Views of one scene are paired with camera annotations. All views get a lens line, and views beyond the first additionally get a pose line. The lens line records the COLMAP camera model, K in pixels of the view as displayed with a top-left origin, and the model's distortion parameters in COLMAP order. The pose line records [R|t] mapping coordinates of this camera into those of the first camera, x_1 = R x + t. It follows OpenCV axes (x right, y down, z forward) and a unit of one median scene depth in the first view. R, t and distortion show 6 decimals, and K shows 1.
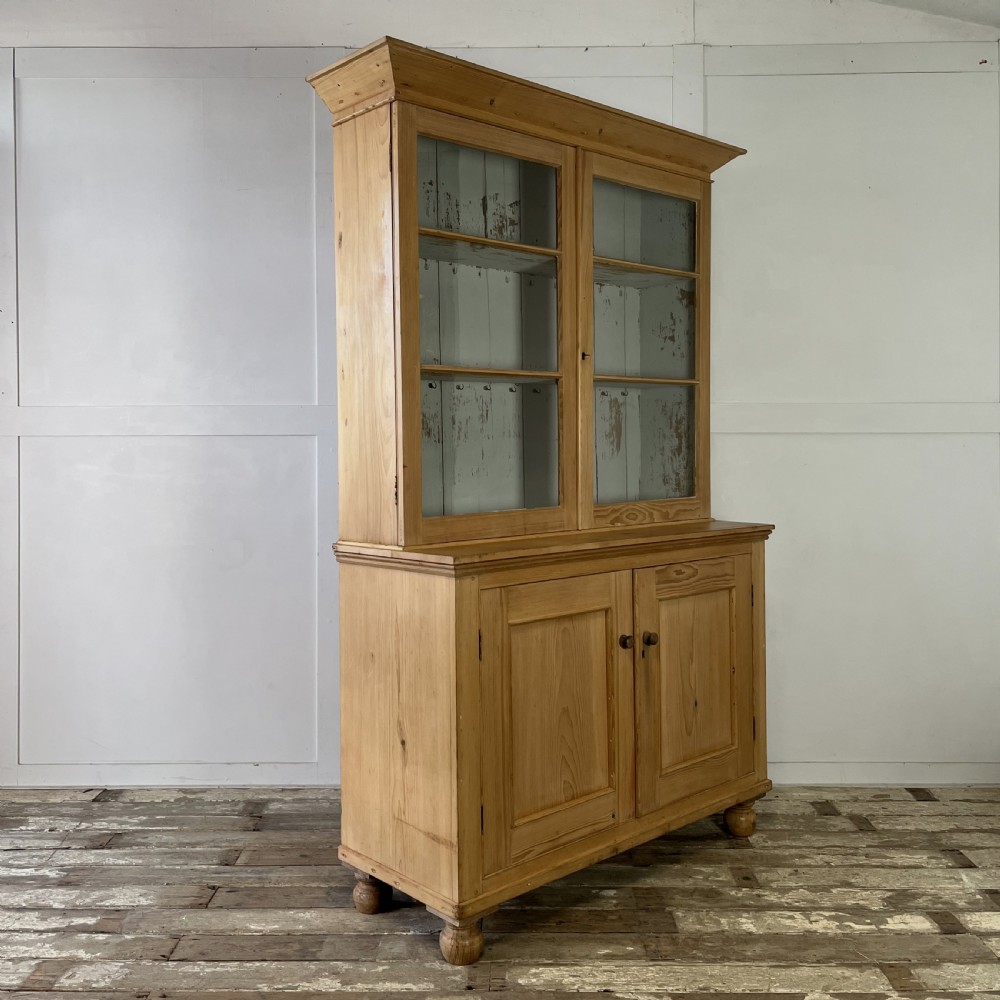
lens RADIAL K [[1019.1, 0, 490.2], [0, 1019.1, 444.0], [0, 0, 1]] dist [0.029599, 0.000000]
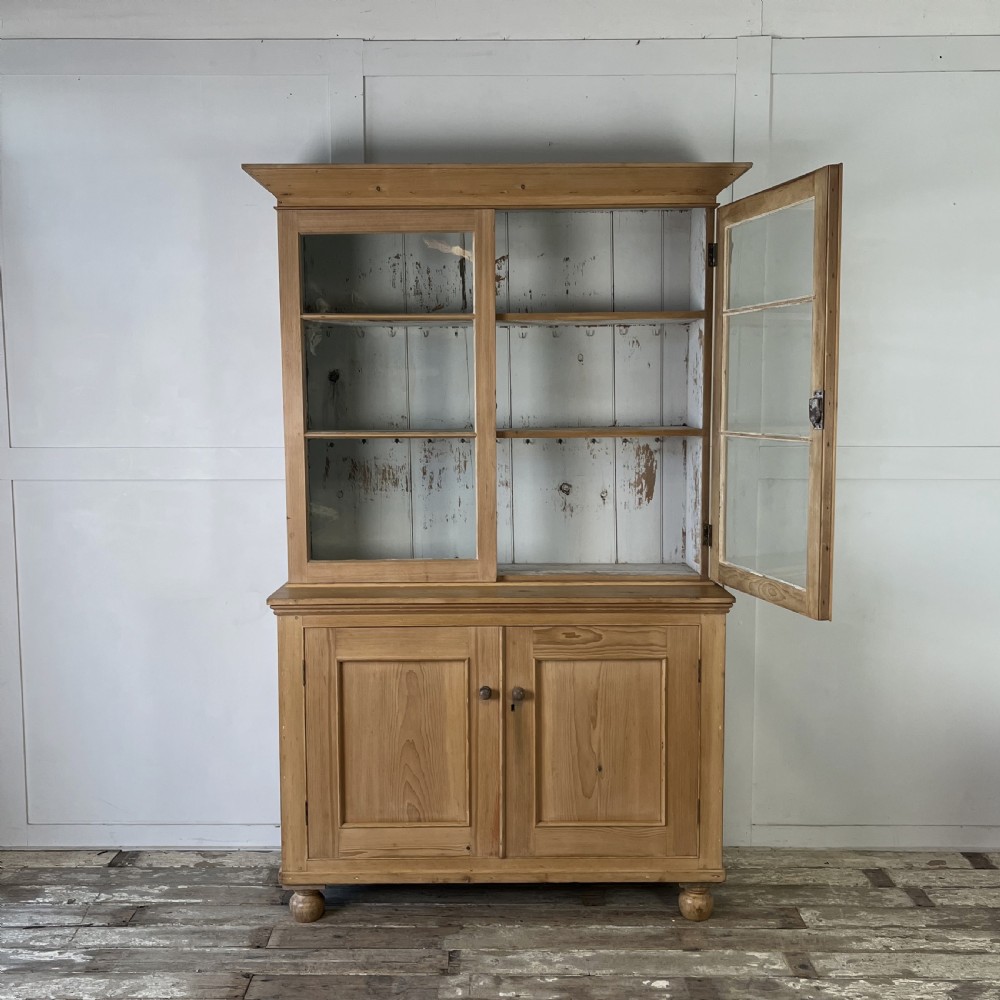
lens RADIAL K [[1102.2, 0, 486.0], [0, 1102.2, 519.2], [0, 0, 1]] dist [0.037996, 0.000000]
pose [[0.743378, 0.071528, -0.665036, 0.854889], [-0.002055, 0.994505, 0.104667, -0.101872], [0.668868, -0.076440, 0.739440, 0.165503]]
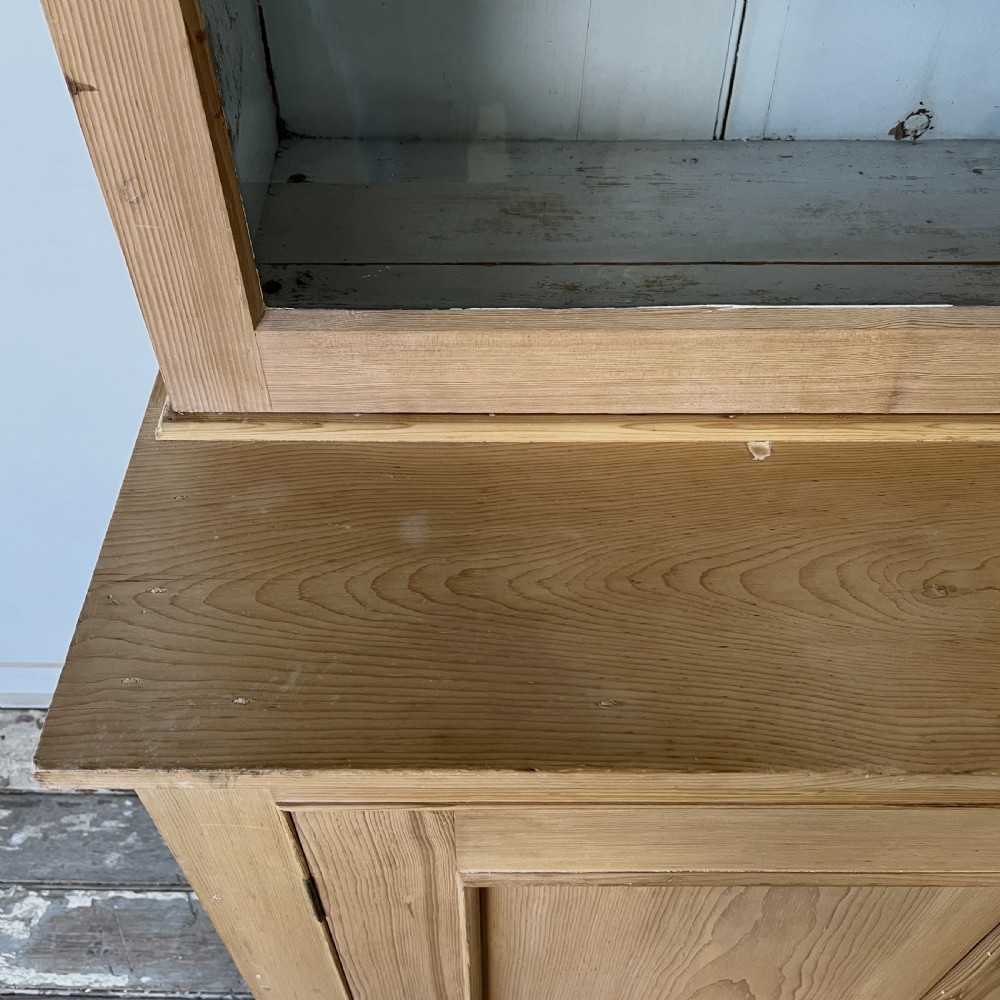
lens RADIAL K [[1019.1, 0, 494.7], [0, 1019.1, 499.7], [0, 0, 1]] dist [0.029599, 0.000000]
pose [[0.742952, 0.516502, -0.425732, 0.072127], [-0.011386, 0.645704, 0.763503, -0.061281], [0.669248, -0.562399, 0.485608, 0.818275]]
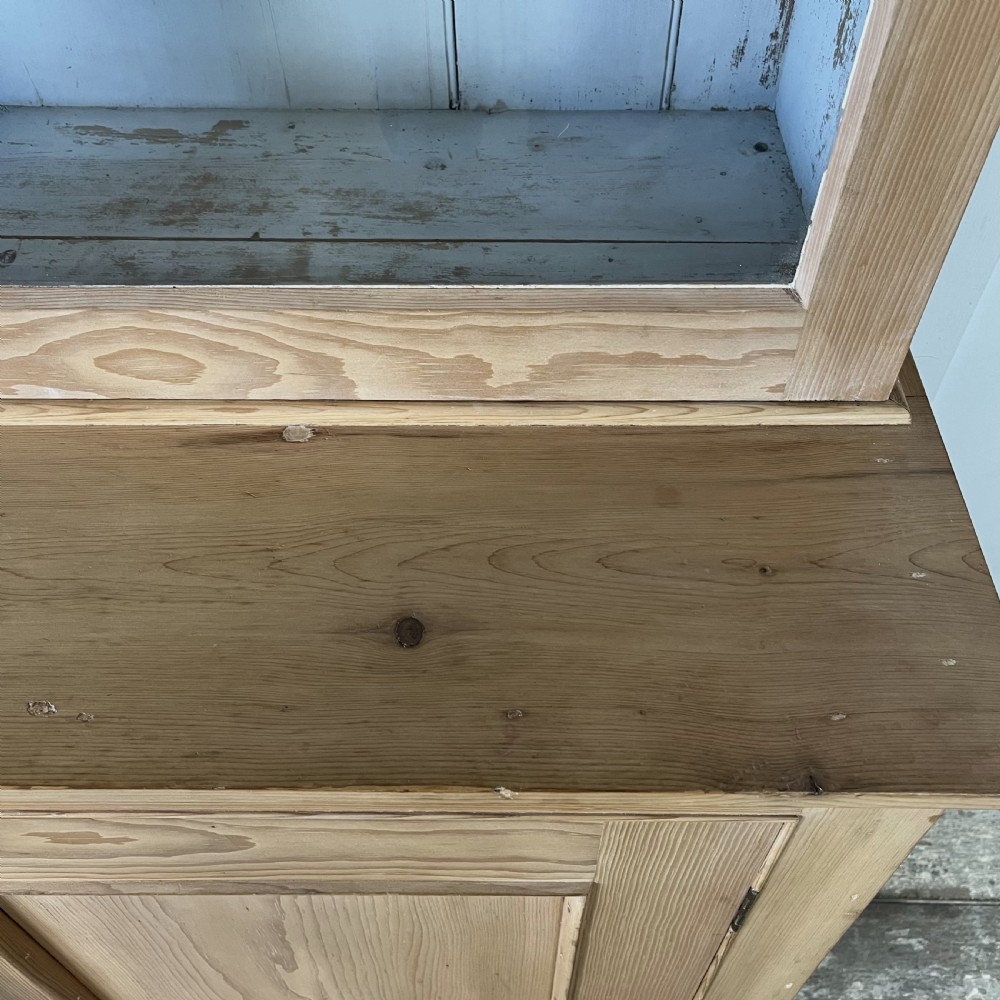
lens RADIAL K [[1019.1, 0, 501.4], [0, 1019.1, 490.3], [0, 0, 1]] dist [0.029599, 0.000000]
pose [[0.735667, 0.528668, -0.423444, 0.294307], [-0.003887, 0.628439, 0.777849, -0.057678], [0.677332, -0.570592, 0.464377, 1.033424]]
